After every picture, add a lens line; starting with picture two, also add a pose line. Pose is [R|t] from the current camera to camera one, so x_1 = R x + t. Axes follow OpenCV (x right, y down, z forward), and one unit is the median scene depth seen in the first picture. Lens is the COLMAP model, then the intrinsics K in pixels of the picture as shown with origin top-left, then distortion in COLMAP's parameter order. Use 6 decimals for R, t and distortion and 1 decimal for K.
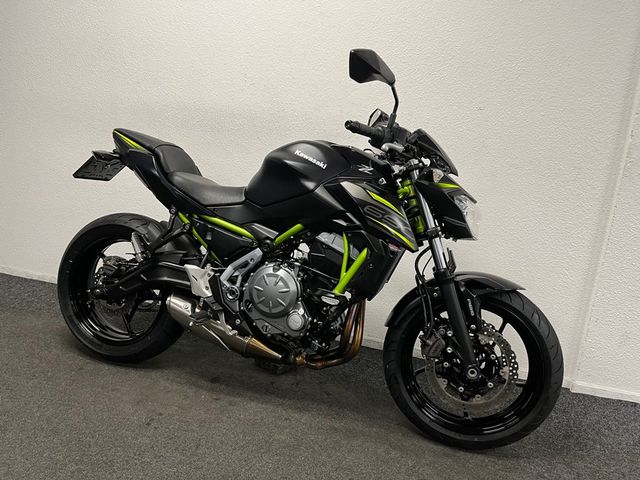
lens RADIAL K [[491.4, 0, 310.2], [0, 491.4, 241.9], [0, 0, 1]] dist [0.066739, -0.087684]
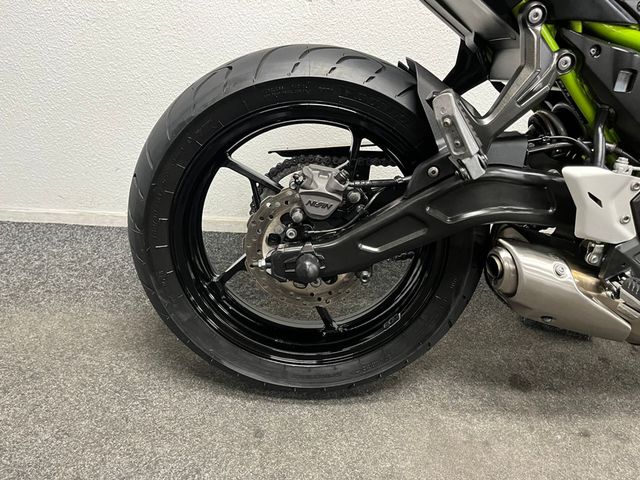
lens RADIAL K [[491.4, 0, 324.1], [0, 491.4, 242.6], [0, 0, 1]] dist [0.066739, -0.087684]
pose [[0.954370, -0.172189, 0.243986, -0.541643], [0.093844, 0.948564, 0.302356, -0.031877], [-0.283499, -0.265663, 0.921440, 0.706176]]
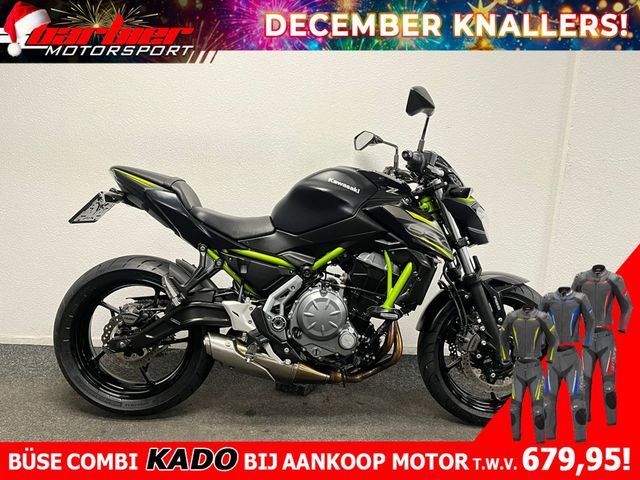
lens RADIAL K [[491.4, 0, 318.2], [0, 491.4, 243.5], [0, 0, 1]] dist [0.066739, -0.087684]
pose [[0.951037, -0.111379, 0.288311, -0.350410], [0.112991, 0.993534, 0.011099, -0.059182], [-0.287683, 0.022021, 0.957472, 0.009487]]
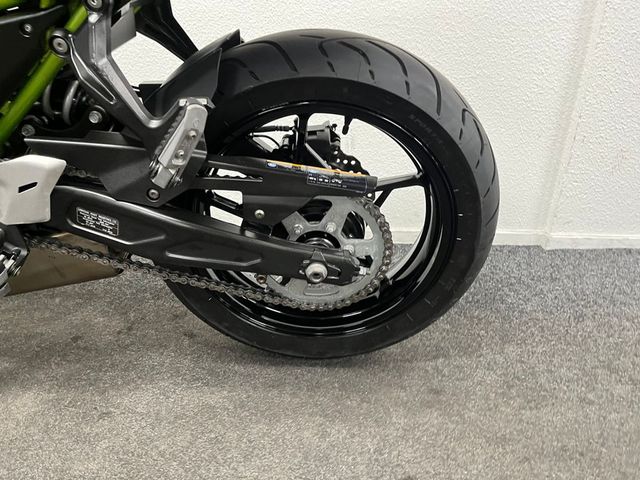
lens RADIAL K [[491.4, 0, 316.6], [0, 491.4, 239.6], [0, 0, 1]] dist [0.066739, -0.087684]
pose [[0.953371, -0.174284, 0.246391, 0.057416], [0.121630, 0.969049, 0.214826, 0.120539], [-0.276206, -0.174840, 0.945061, 0.528484]]
